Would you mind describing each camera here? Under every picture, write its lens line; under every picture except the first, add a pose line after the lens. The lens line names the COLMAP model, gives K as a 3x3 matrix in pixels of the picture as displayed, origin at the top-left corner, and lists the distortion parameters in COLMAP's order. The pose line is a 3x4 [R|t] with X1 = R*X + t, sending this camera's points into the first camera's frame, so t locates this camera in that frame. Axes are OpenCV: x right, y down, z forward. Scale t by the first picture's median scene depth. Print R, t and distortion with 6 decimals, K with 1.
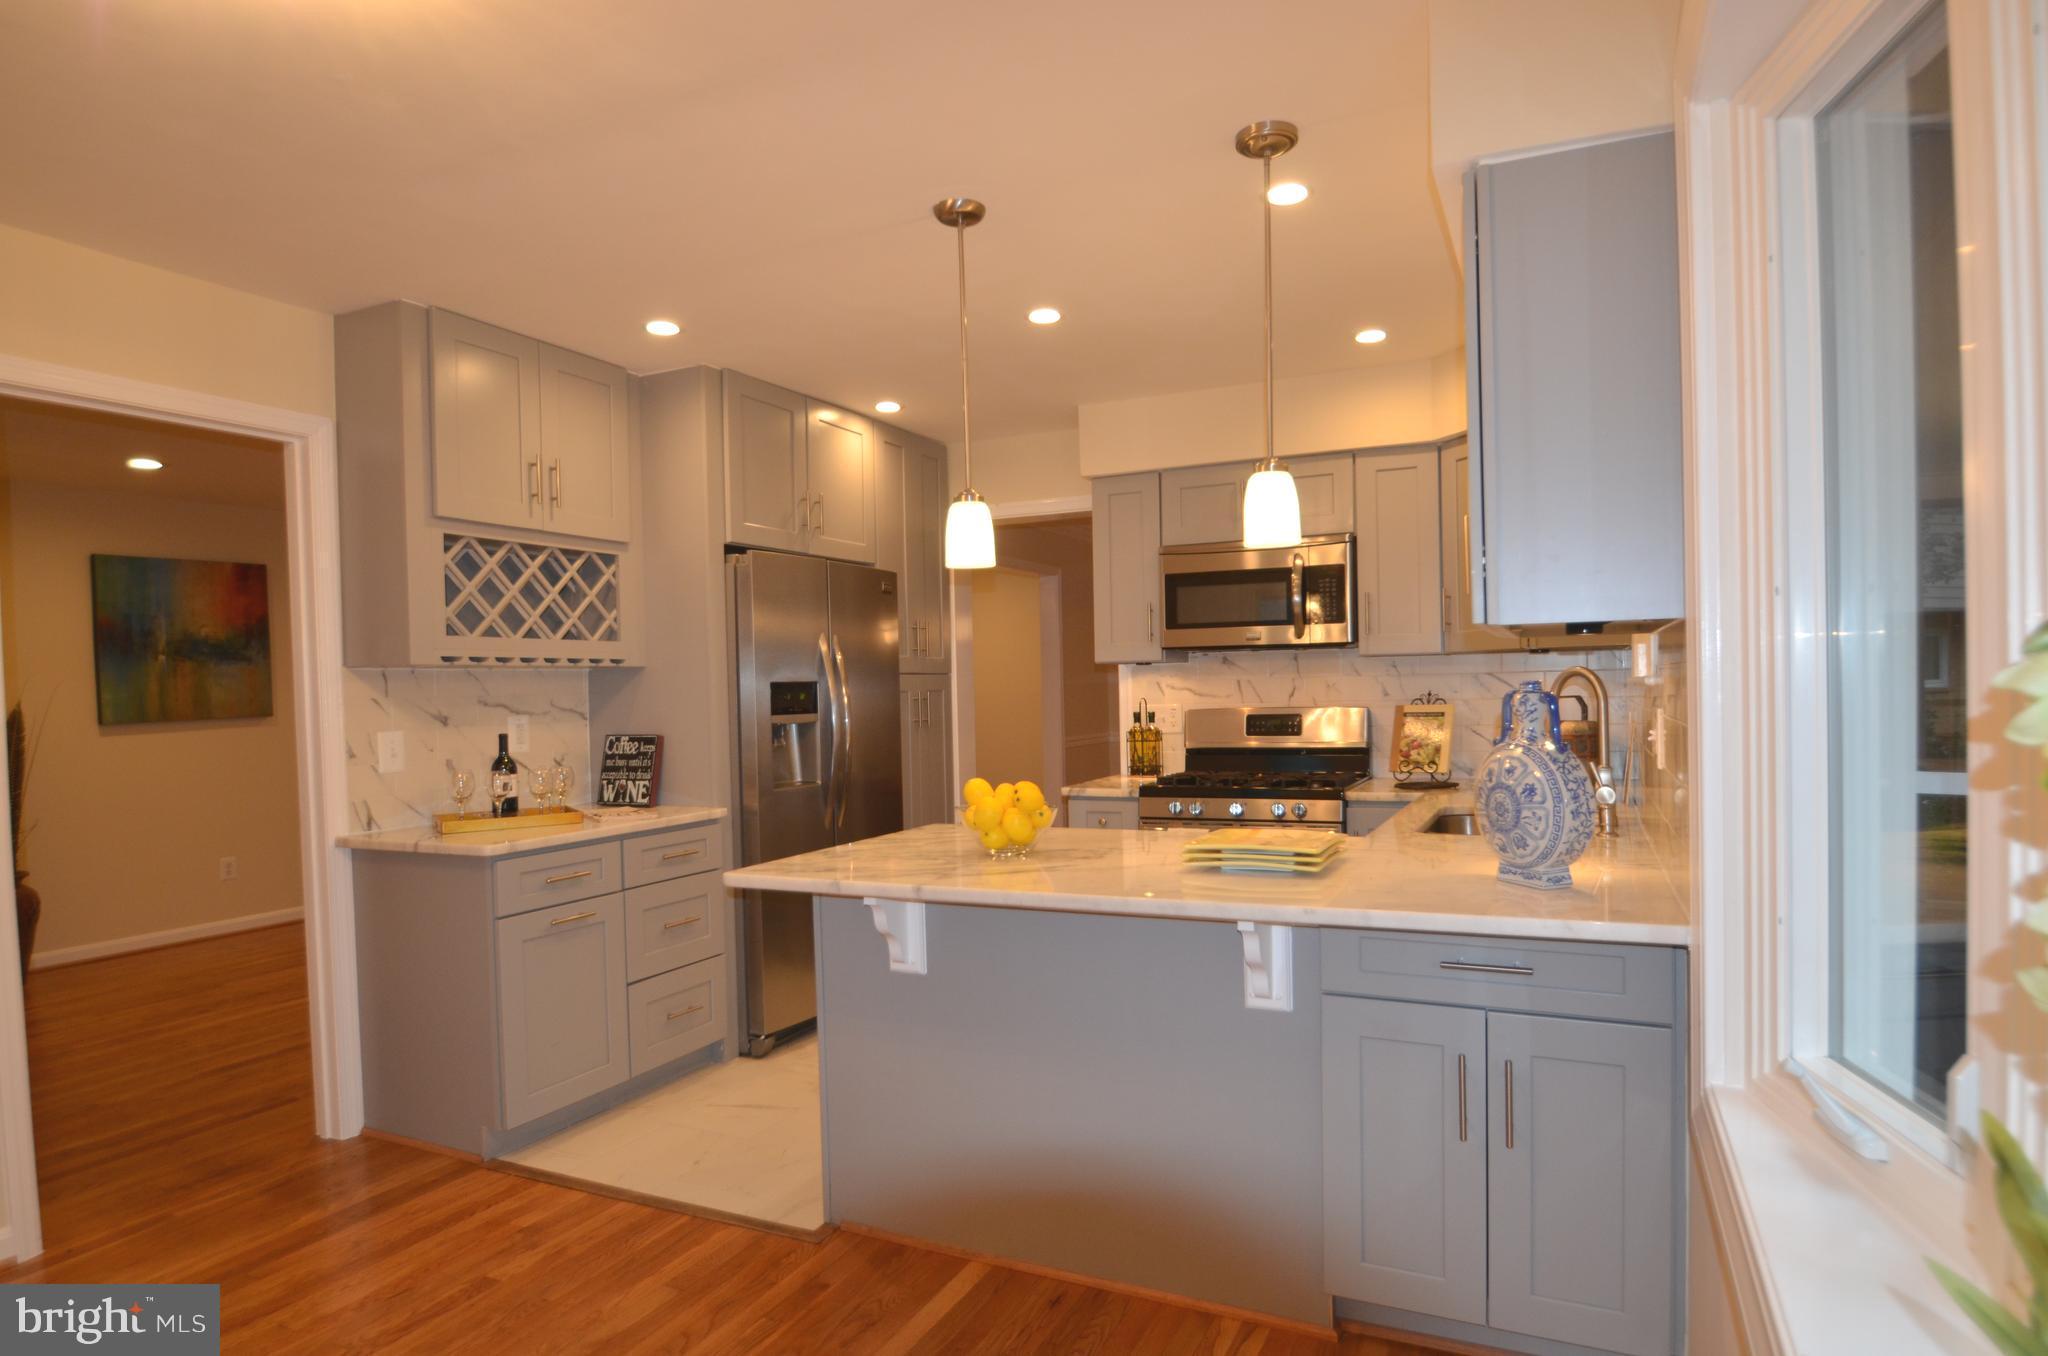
lens RADIAL K [[1150.0, 0, 1051.4], [0, 1150.0, 703.2], [0, 0, 1]] dist [-0.005082, -0.018904]
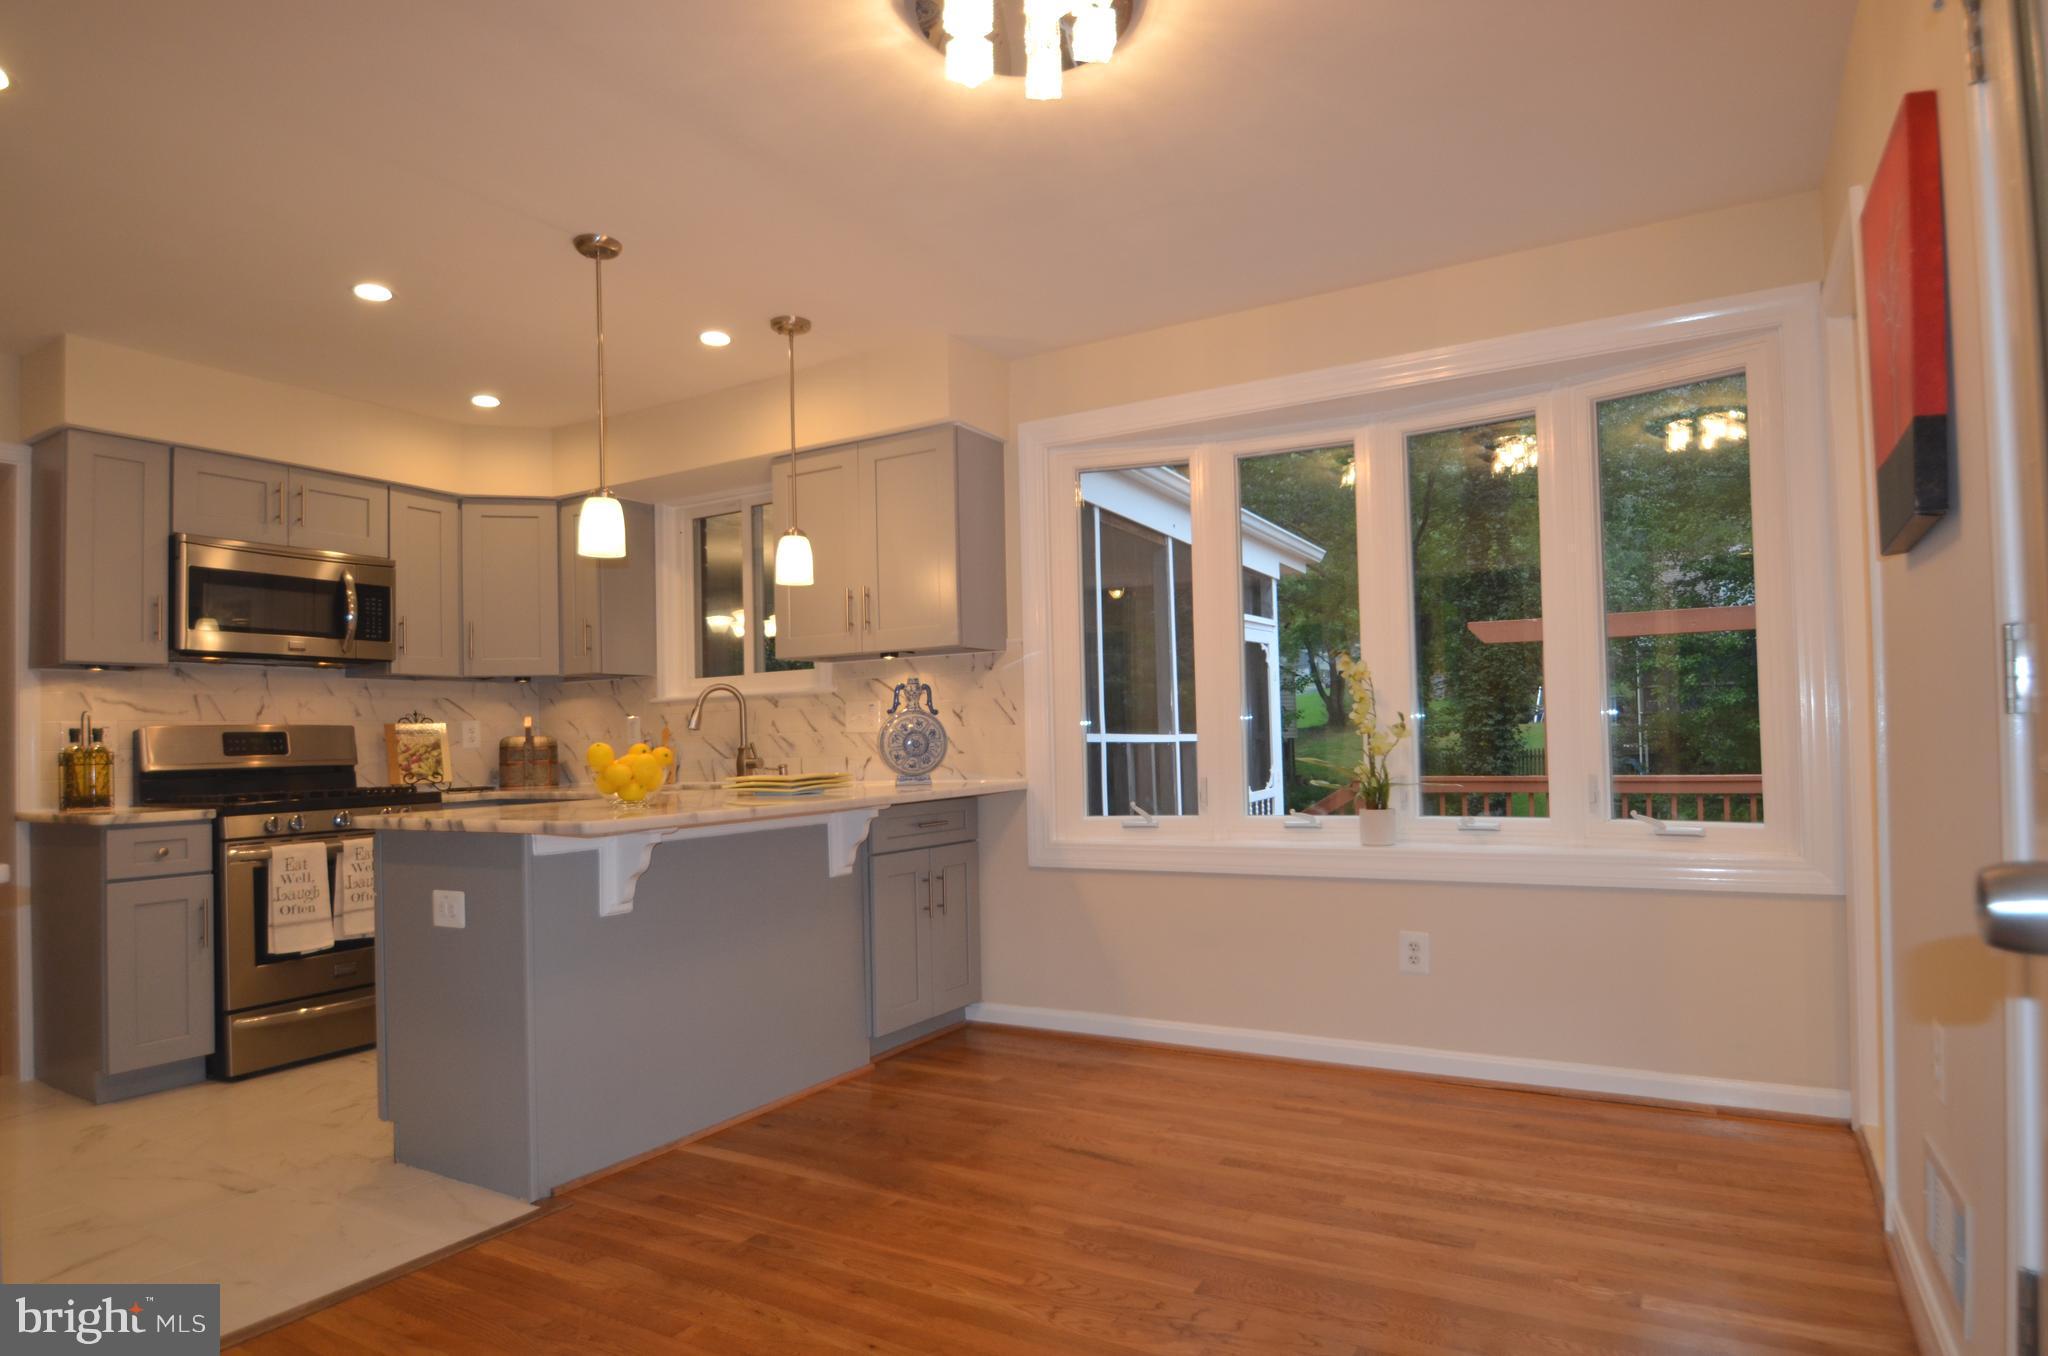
lens RADIAL K [[1150.0, 0, 1051.4], [0, 1150.0, 703.2], [0, 0, 1]] dist [-0.005082, -0.018904]
pose [[0.085442, 0.050542, 0.995060, -0.782187], [0.039443, 0.997758, -0.054066, 0.071426], [-0.995562, 0.043868, 0.083256, 0.321908]]
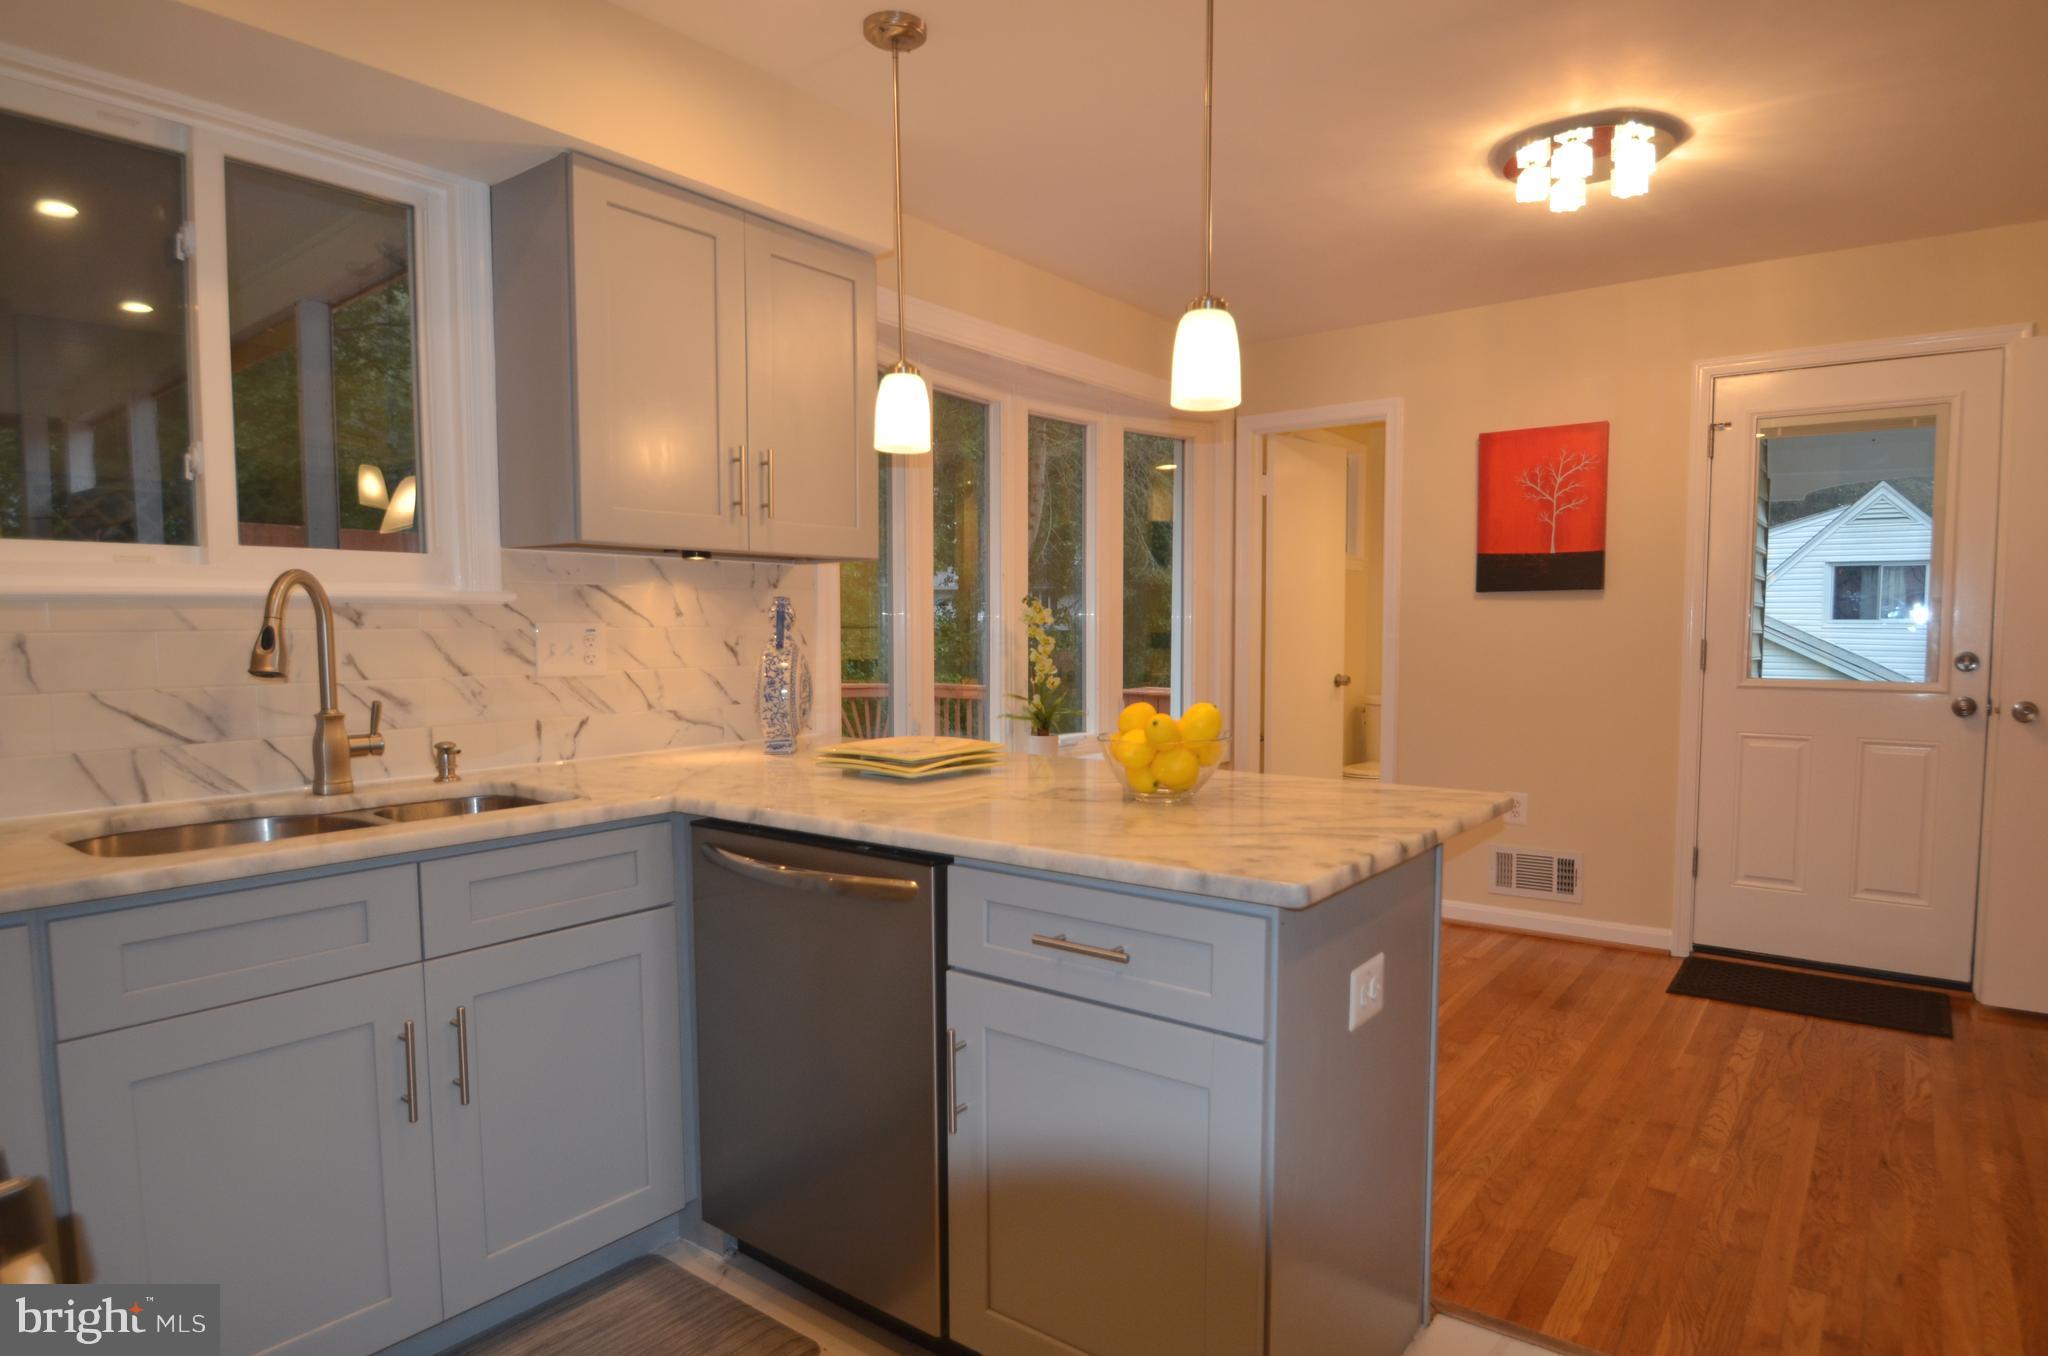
lens RADIAL K [[1150.0, 0, 1051.4], [0, 1150.0, 703.2], [0, 0, 1]] dist [-0.005082, -0.018904]
pose [[-0.976518, 0.017306, 0.214741, -0.091671], [0.033559, 0.996820, 0.072273, 0.009678], [-0.212808, 0.077782, -0.973993, 1.171816]]
